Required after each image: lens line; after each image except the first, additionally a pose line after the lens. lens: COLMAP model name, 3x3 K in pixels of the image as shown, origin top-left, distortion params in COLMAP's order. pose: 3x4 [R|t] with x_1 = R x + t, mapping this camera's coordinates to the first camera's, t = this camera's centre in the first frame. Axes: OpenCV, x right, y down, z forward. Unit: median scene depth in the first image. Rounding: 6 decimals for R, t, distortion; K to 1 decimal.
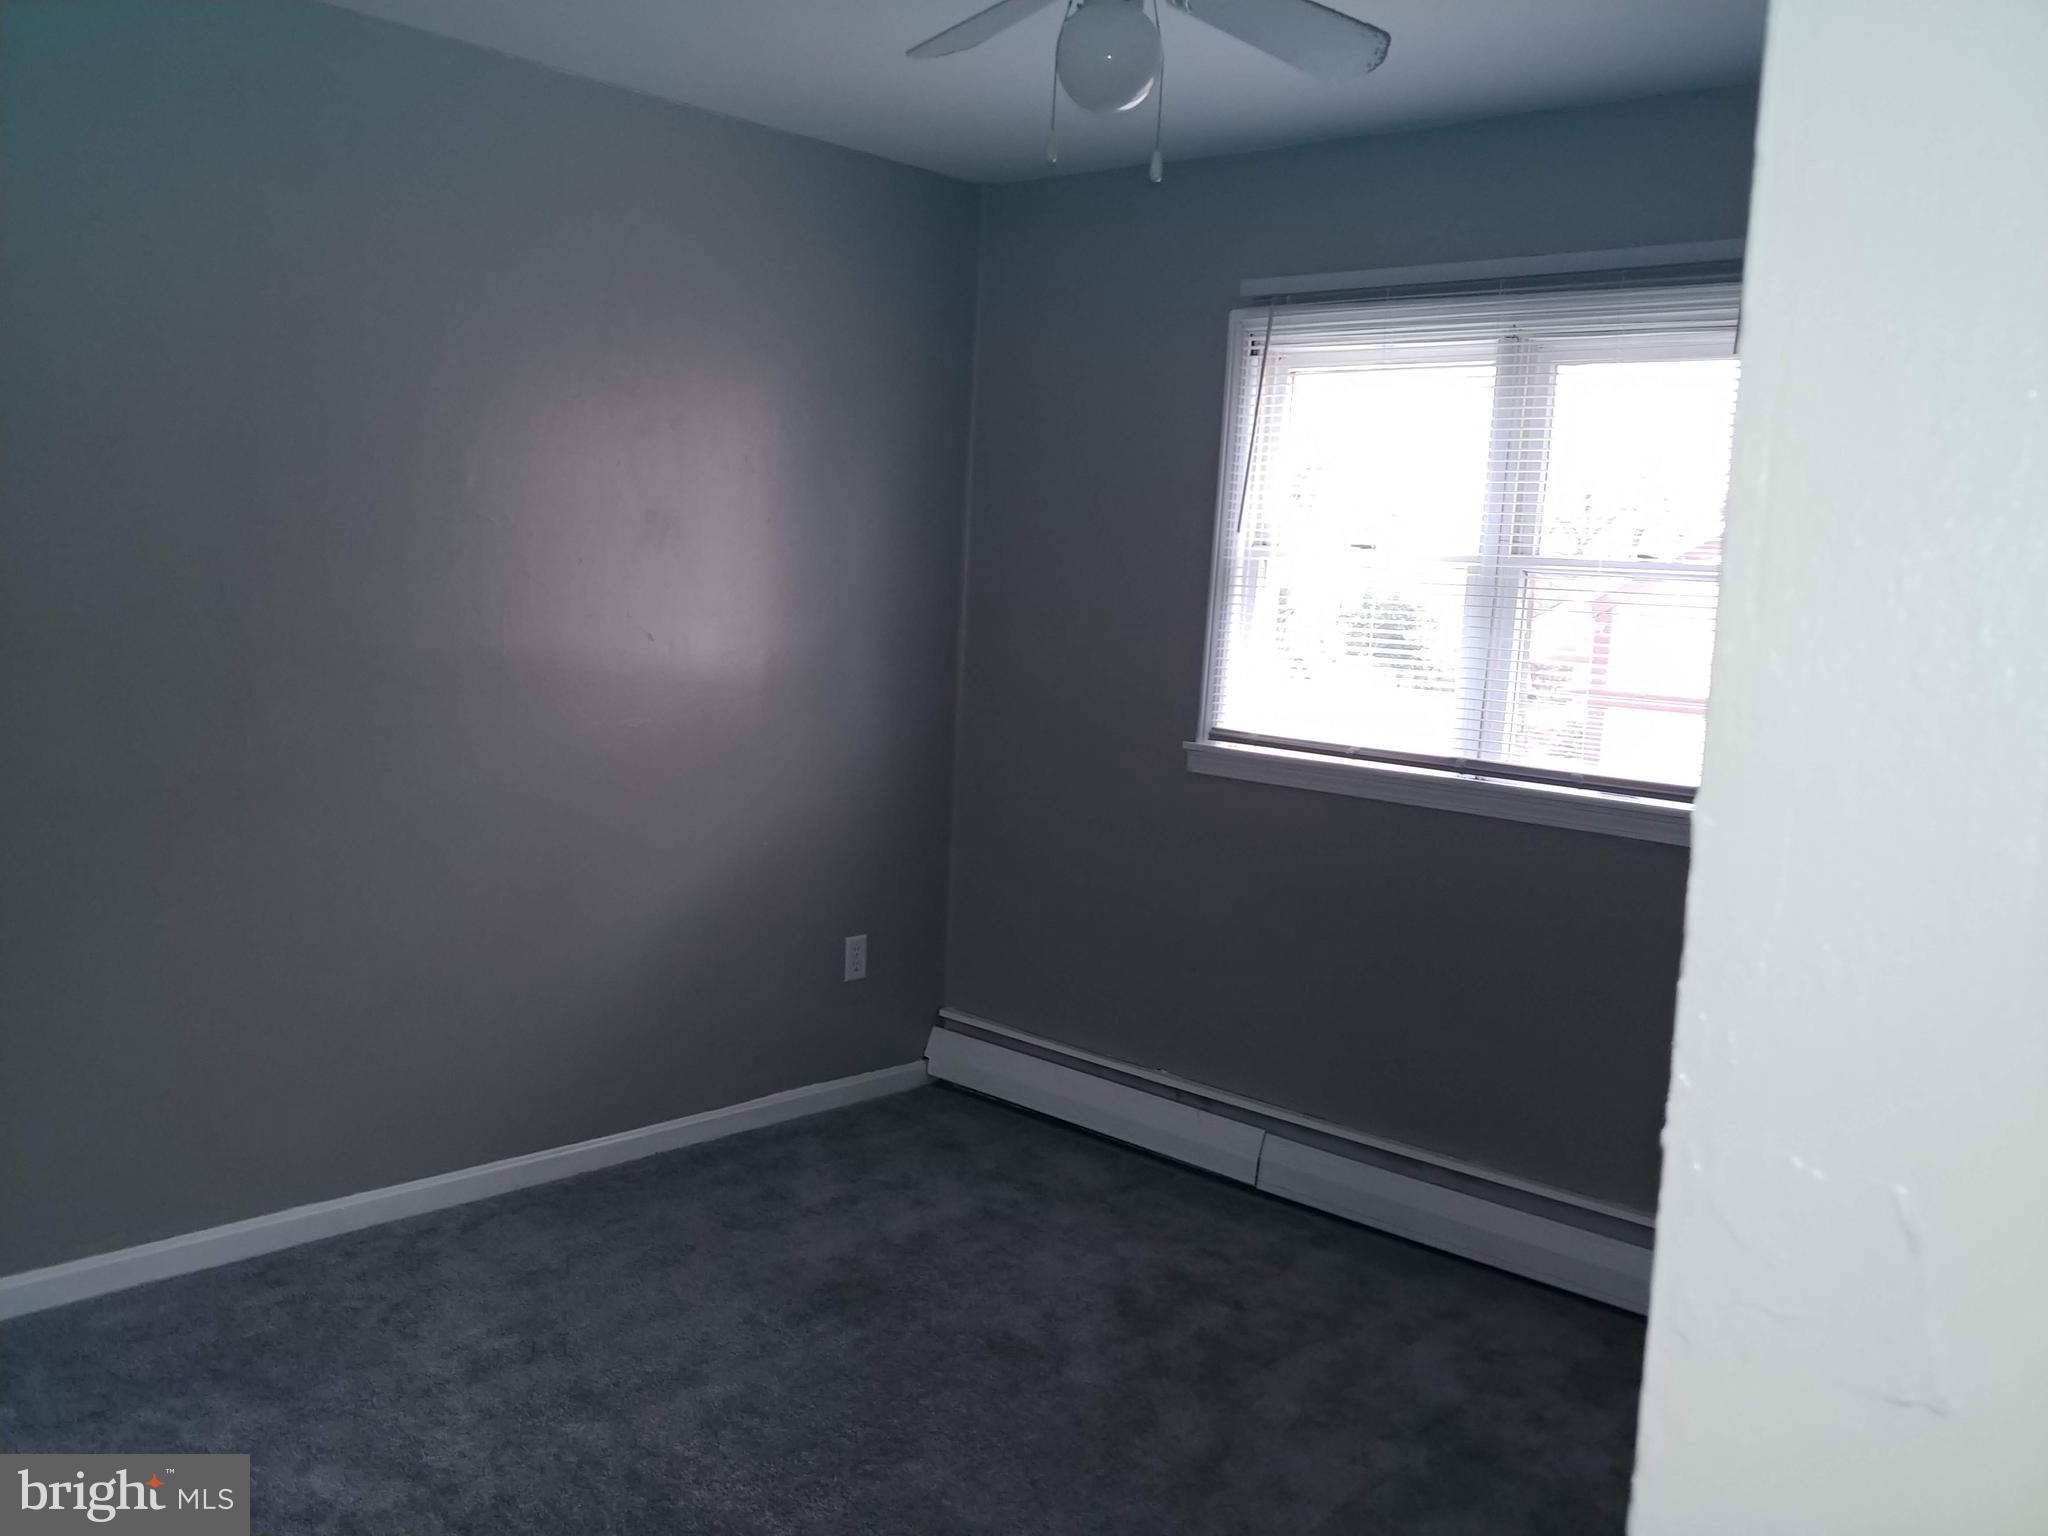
lens RADIAL K [[1815.2, 0, 1023.9], [0, 1815.2, 772.5], [0, 0, 1]] dist [0.043930, -0.080597]
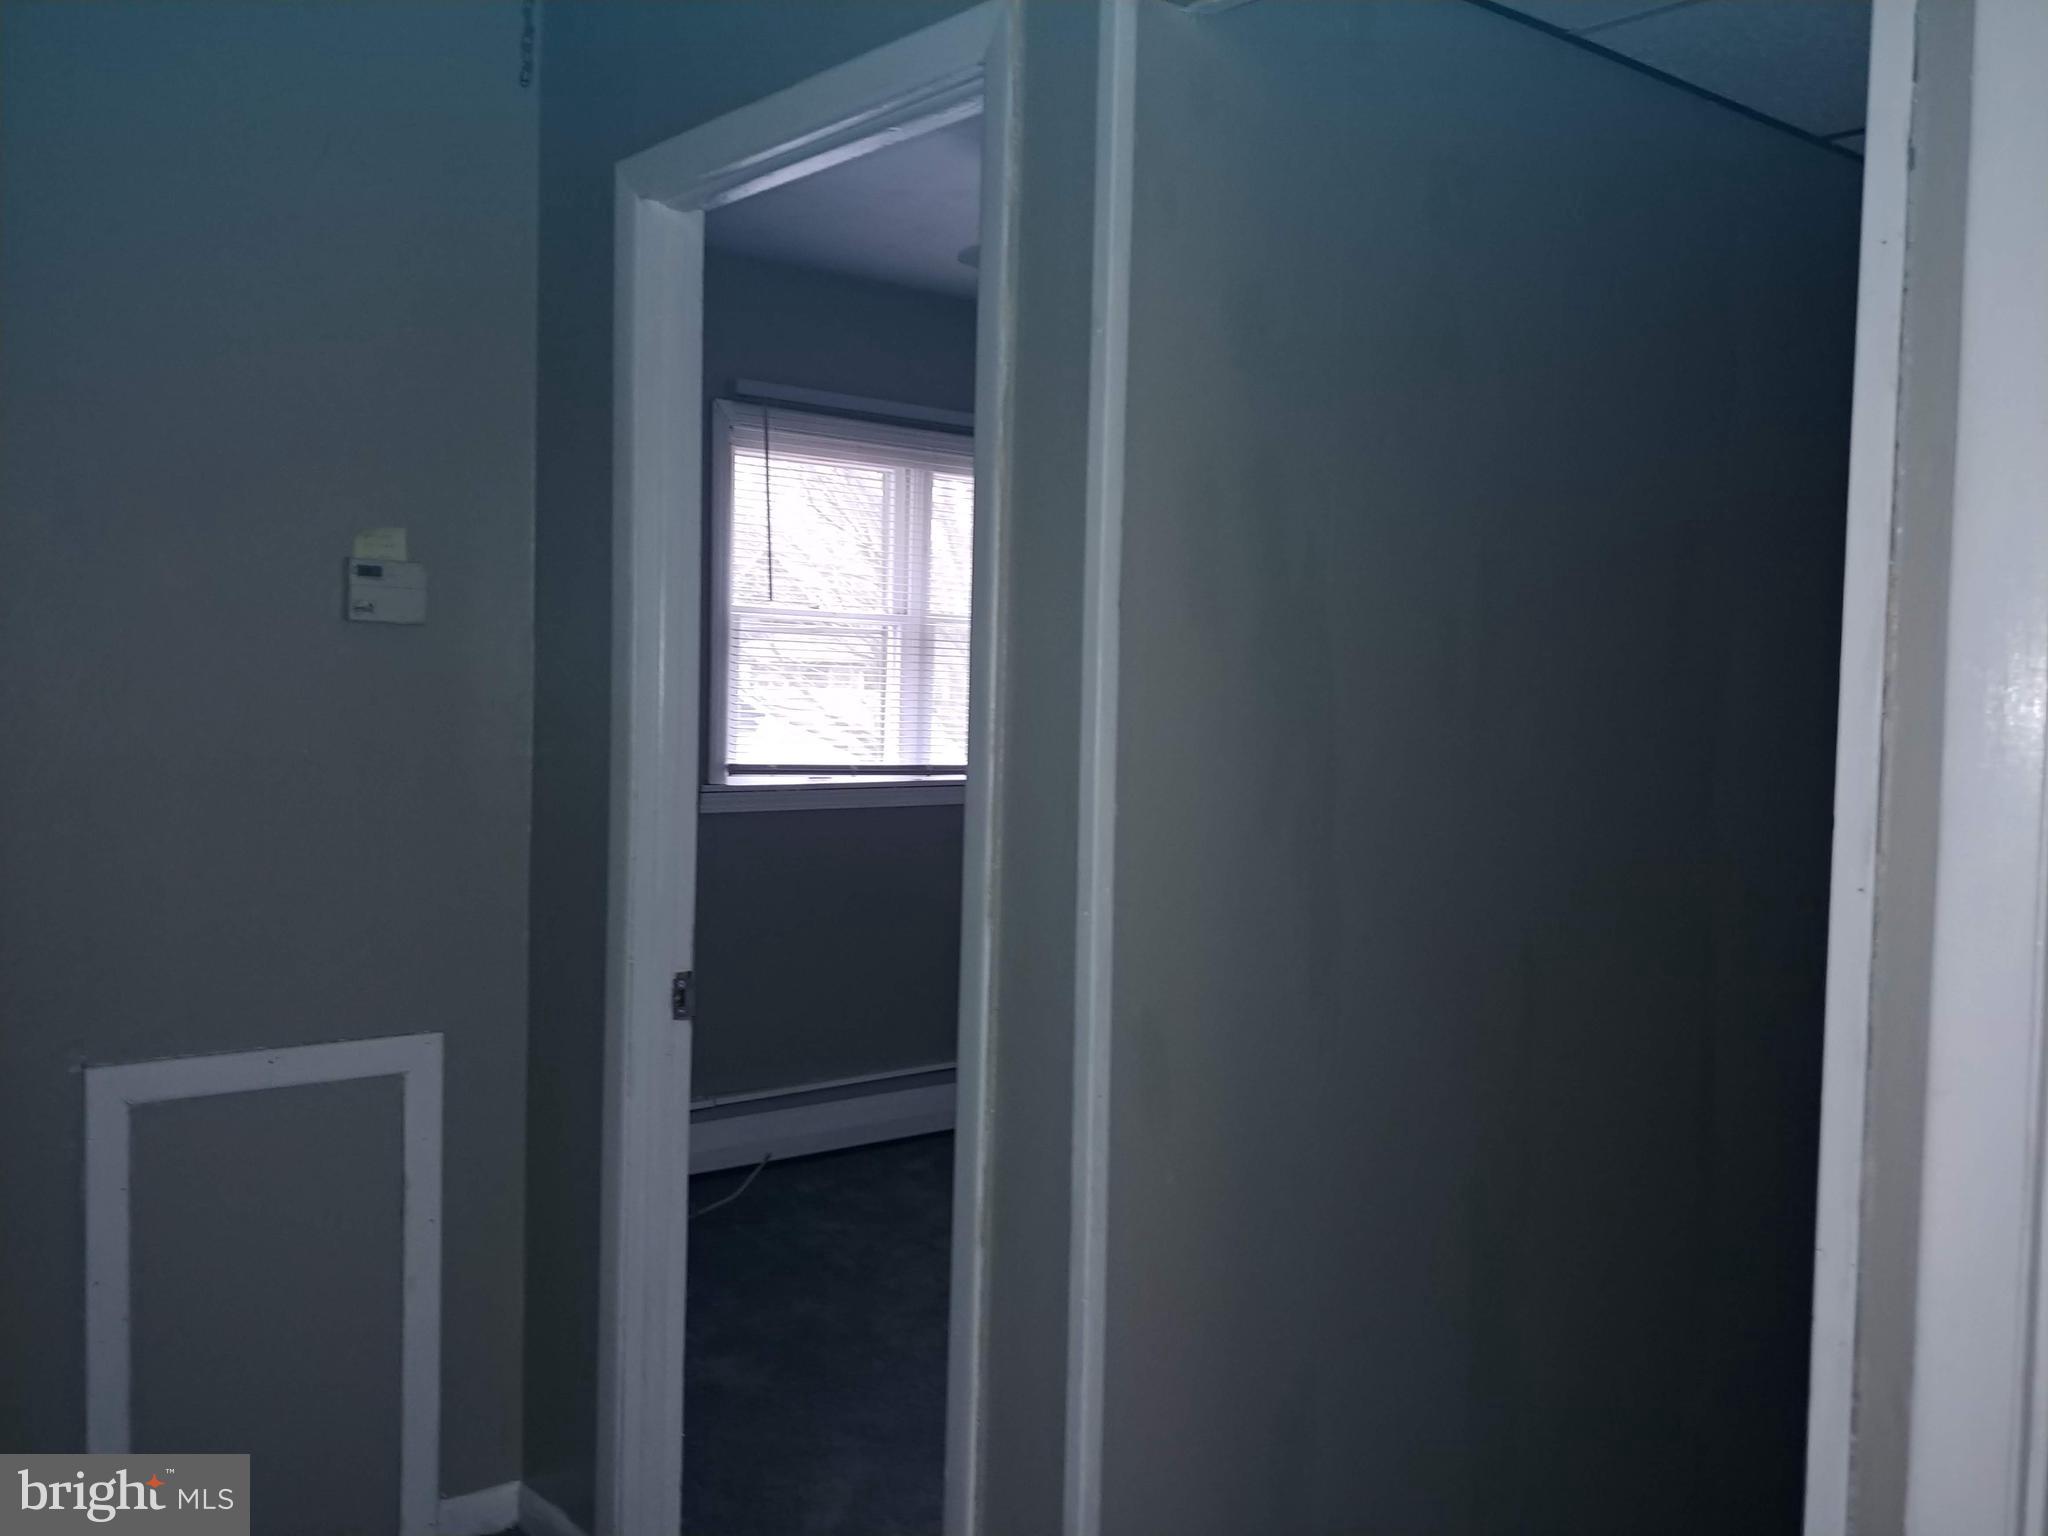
lens RADIAL K [[1815.2, 0, 1024.3], [0, 1815.2, 765.7], [0, 0, 1]] dist [0.043930, -0.080597]
pose [[0.137977, -0.090368, 0.986304, -1.049289], [0.092453, 0.992656, 0.078016, -0.101223], [-0.986111, 0.080422, 0.145318, 0.688798]]
